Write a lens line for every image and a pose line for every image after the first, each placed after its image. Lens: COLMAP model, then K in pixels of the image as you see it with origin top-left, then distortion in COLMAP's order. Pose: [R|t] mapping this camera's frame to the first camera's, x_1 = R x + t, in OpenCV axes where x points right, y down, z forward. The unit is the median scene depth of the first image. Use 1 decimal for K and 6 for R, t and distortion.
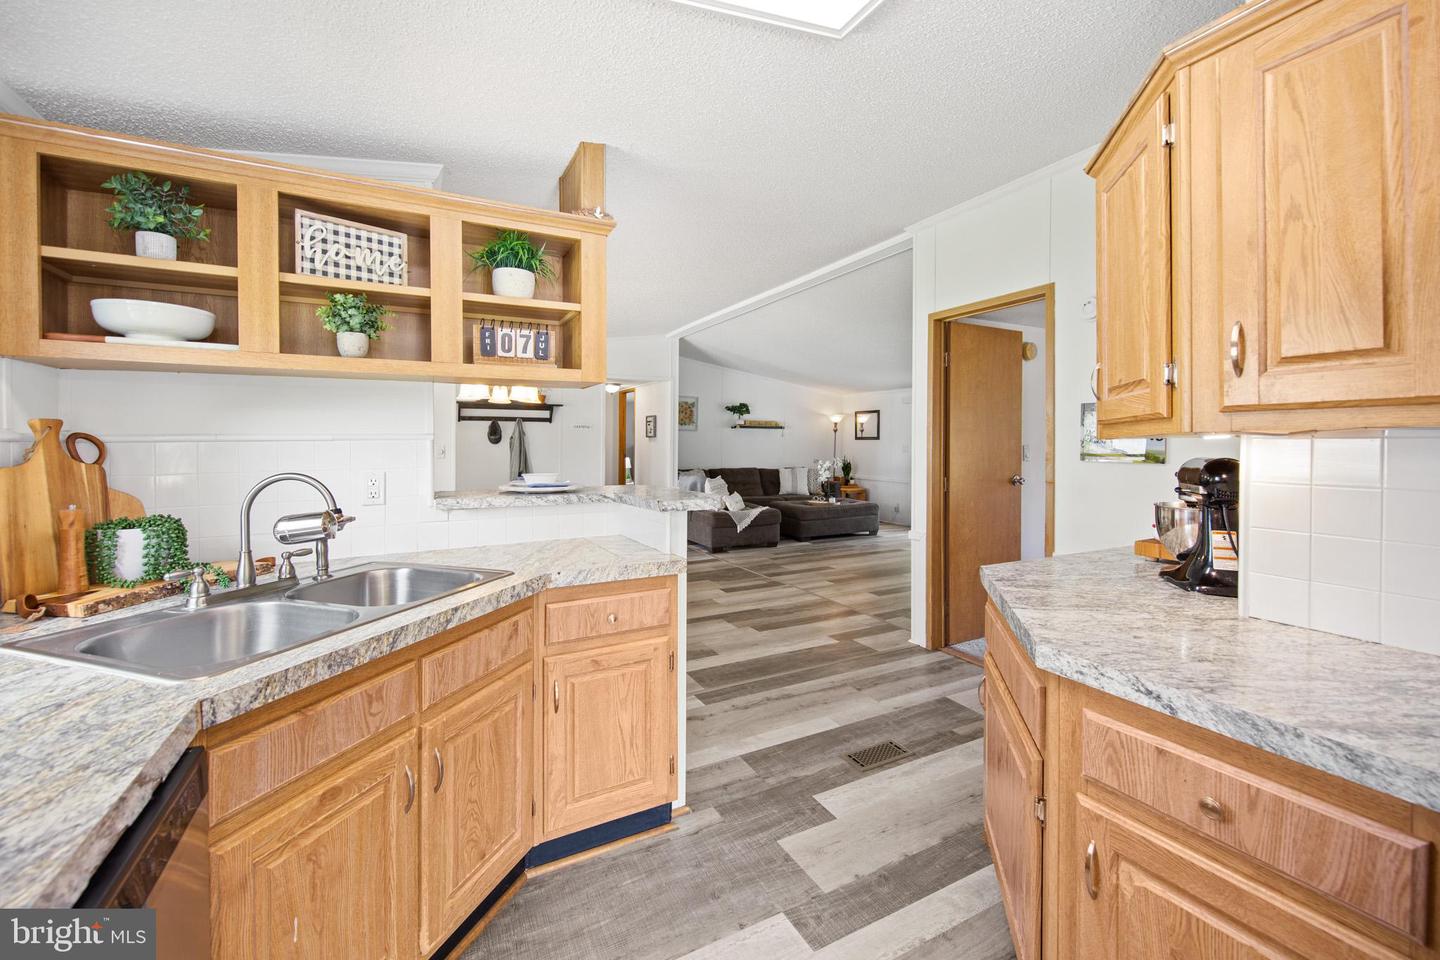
lens RADIAL K [[577.9, 0, 711.3], [0, 577.9, 441.8], [0, 0, 1]] dist [0.013544, -0.008229]
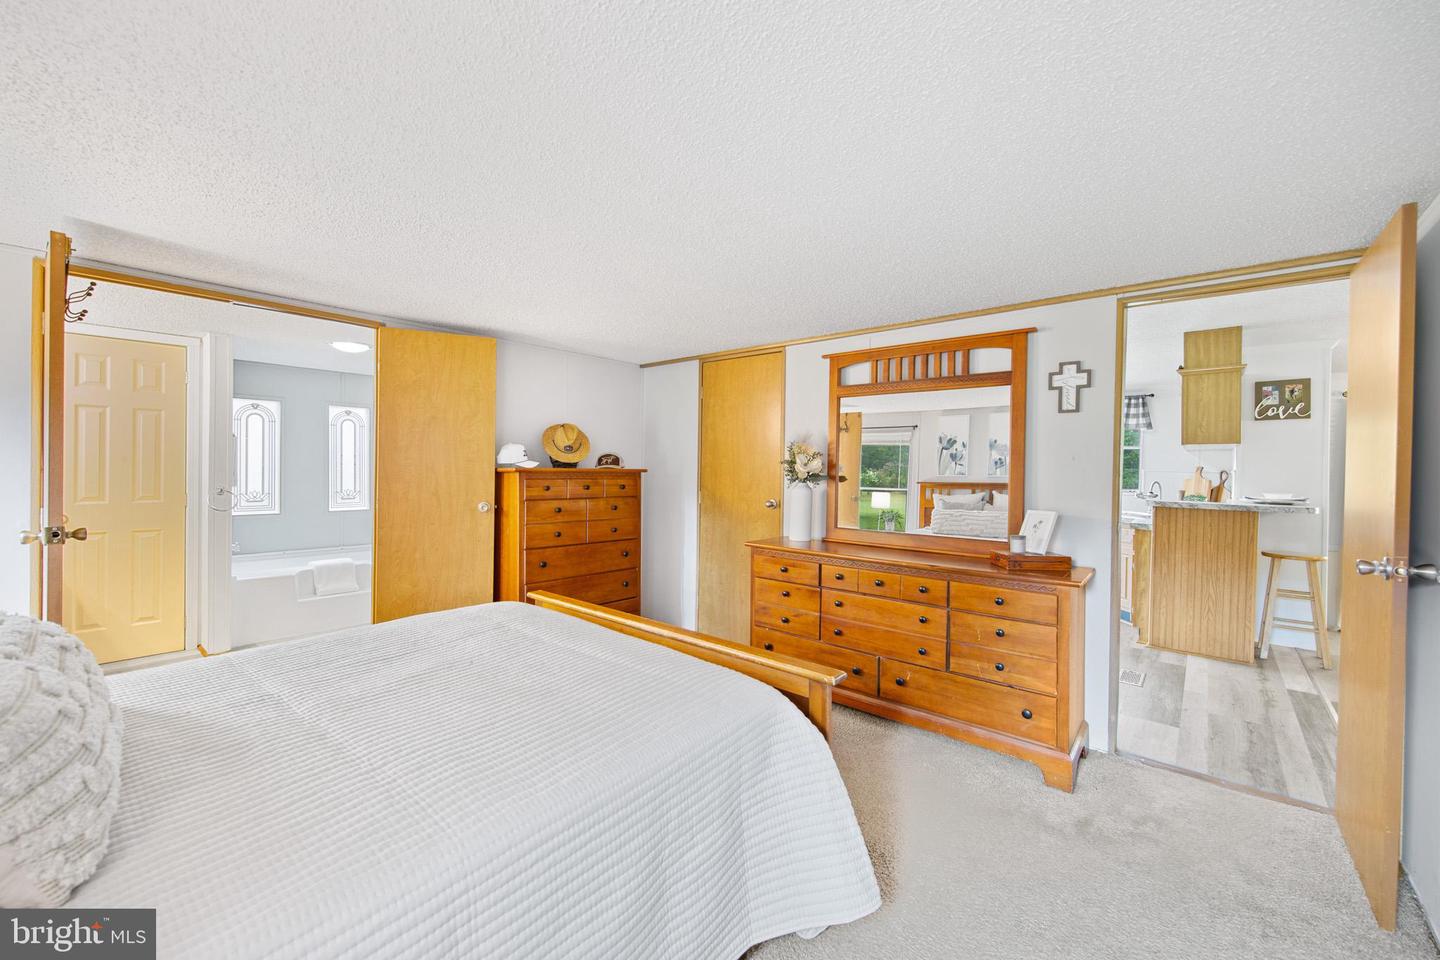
lens RADIAL K [[566.9, 0, 711.9], [0, 566.9, 469.6], [0, 0, 1]] dist [0.012799, -0.007461]
pose [[-0.930527, -0.009313, -0.366105, 2.384221], [-0.011615, 0.999924, 0.004086, -0.000449], [0.366039, 0.008055, -0.930564, 2.539719]]
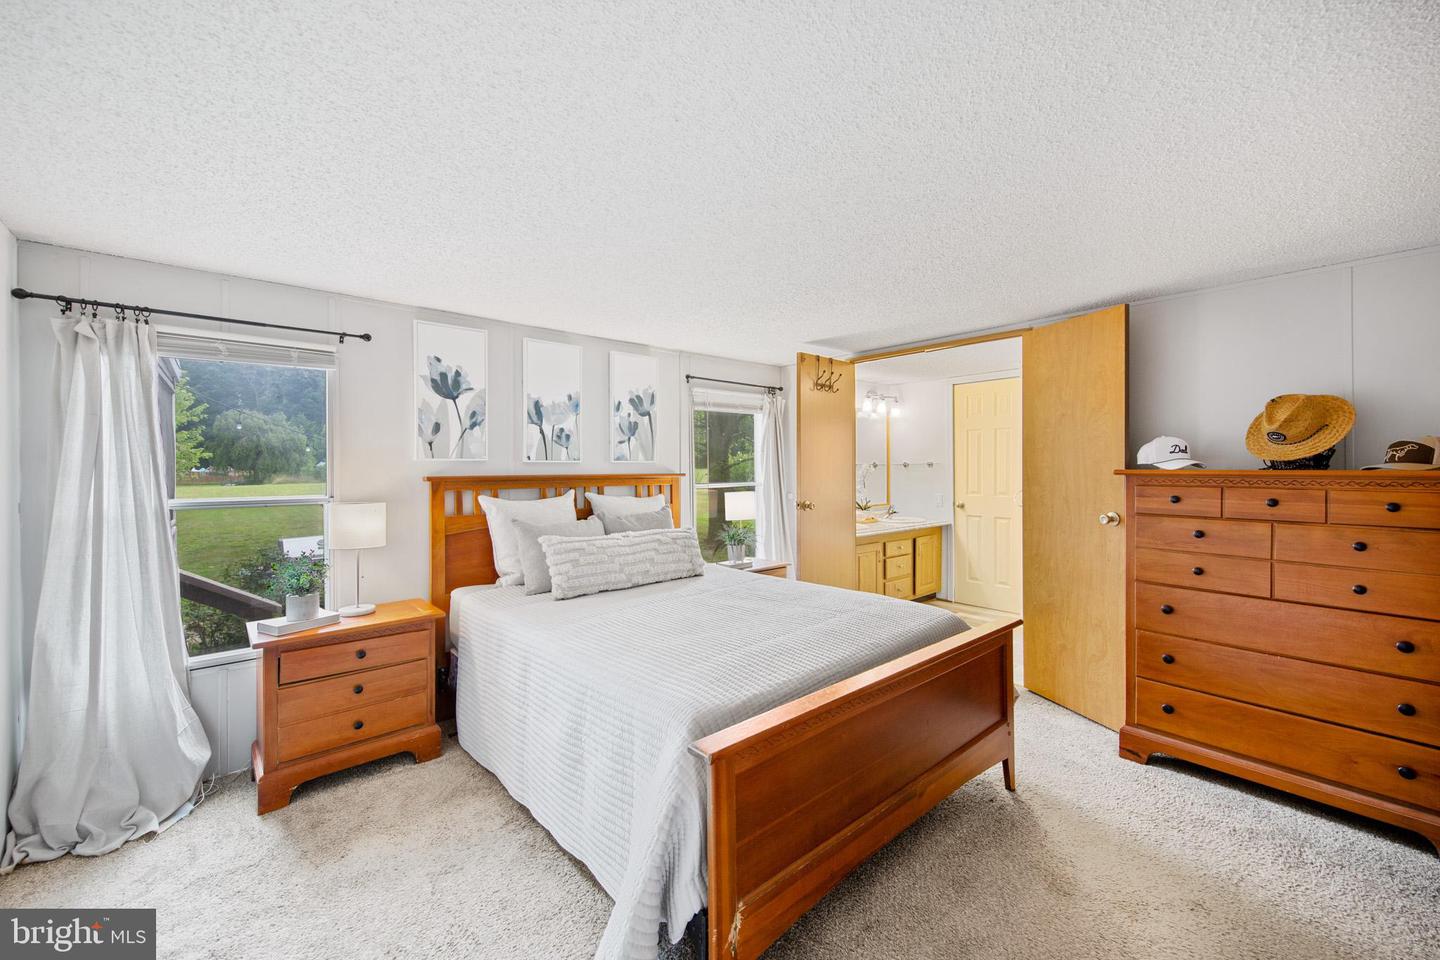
lens RADIAL K [[566.9, 0, 711.9], [0, 566.9, 469.6], [0, 0, 1]] dist [0.012799, -0.007461]
pose [[-0.233514, -0.003821, 0.972346, 1.202795], [0.004711, 0.999976, 0.005061, -0.004177], [-0.972342, 0.005763, -0.233491, 1.918104]]
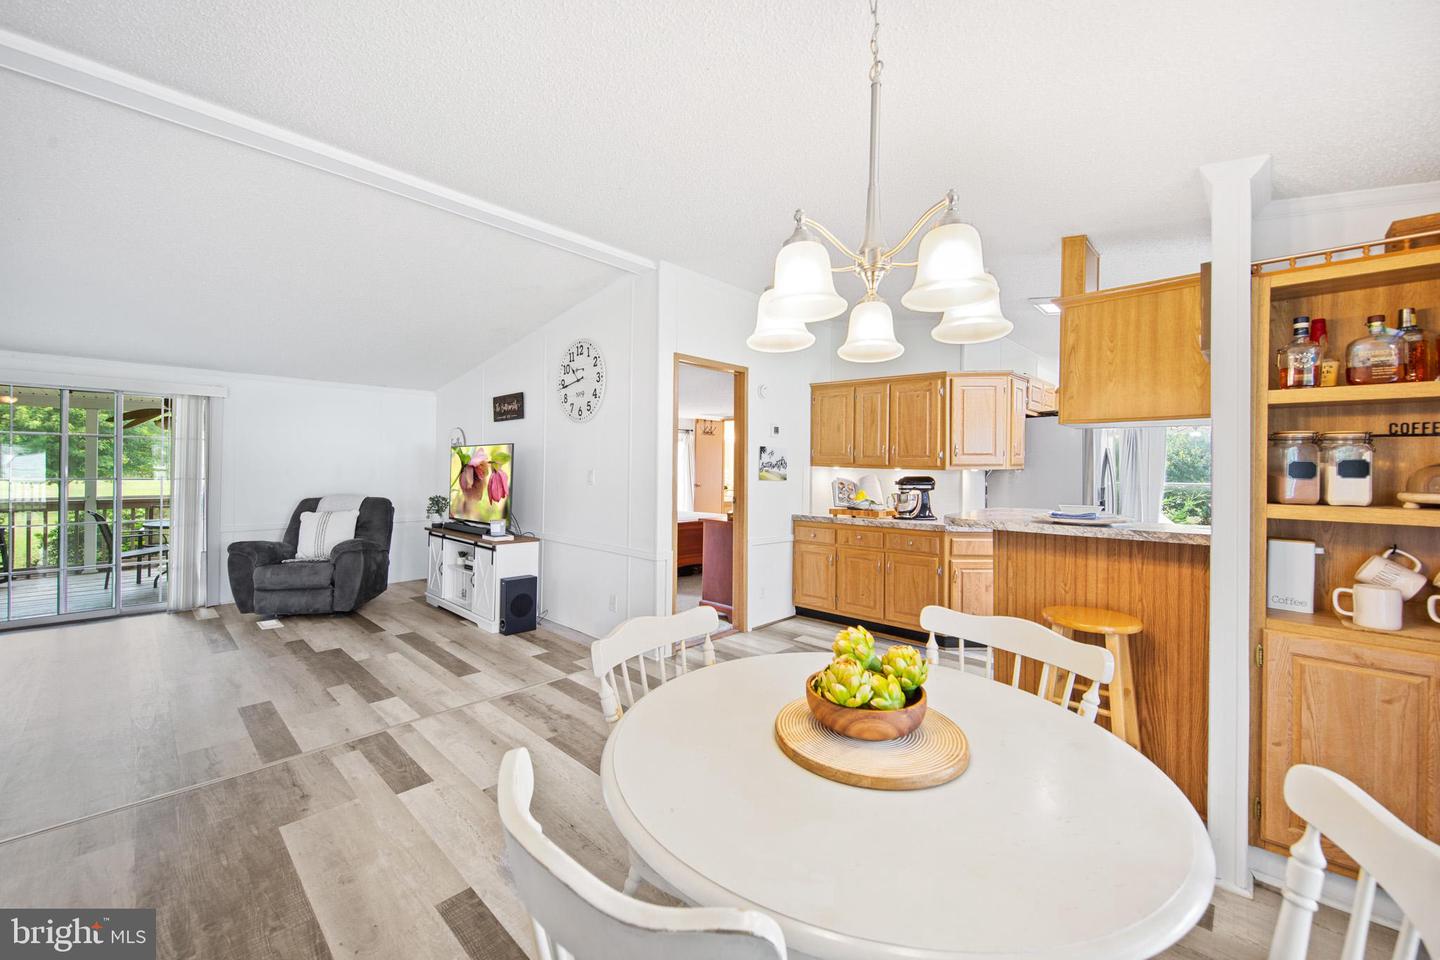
lens RADIAL K [[561.7, 0, 711.4], [0, 561.7, 474.4], [0, 0, 1]] dist [0.014417, -0.006372]
pose [[-0.319410, -0.012276, 0.947537, -1.284516], [-0.011356, 0.999894, 0.009127, 0.003731], [-0.947549, -0.007845, -0.319515, 2.481234]]
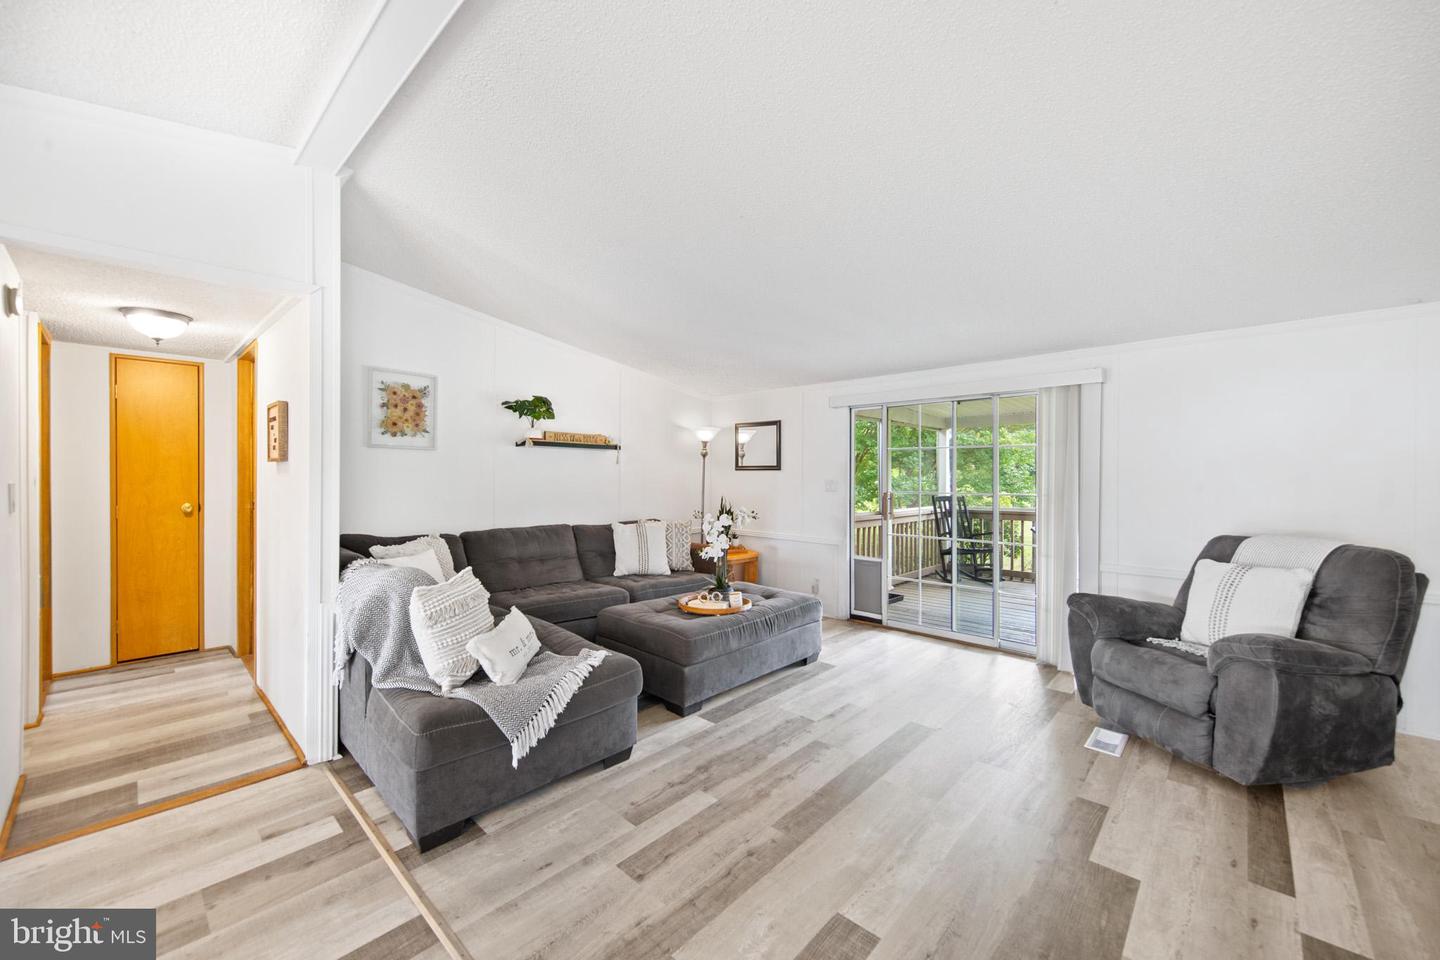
lens RADIAL K [[561.7, 0, 711.4], [0, 561.7, 474.4], [0, 0, 1]] dist [0.014417, -0.006372]
pose [[0.943361, 0.000140, 0.331767, 0.166218], [-0.000837, 0.999998, 0.001958, -0.002228], [-0.331766, -0.002125, 0.943359, 2.454216]]
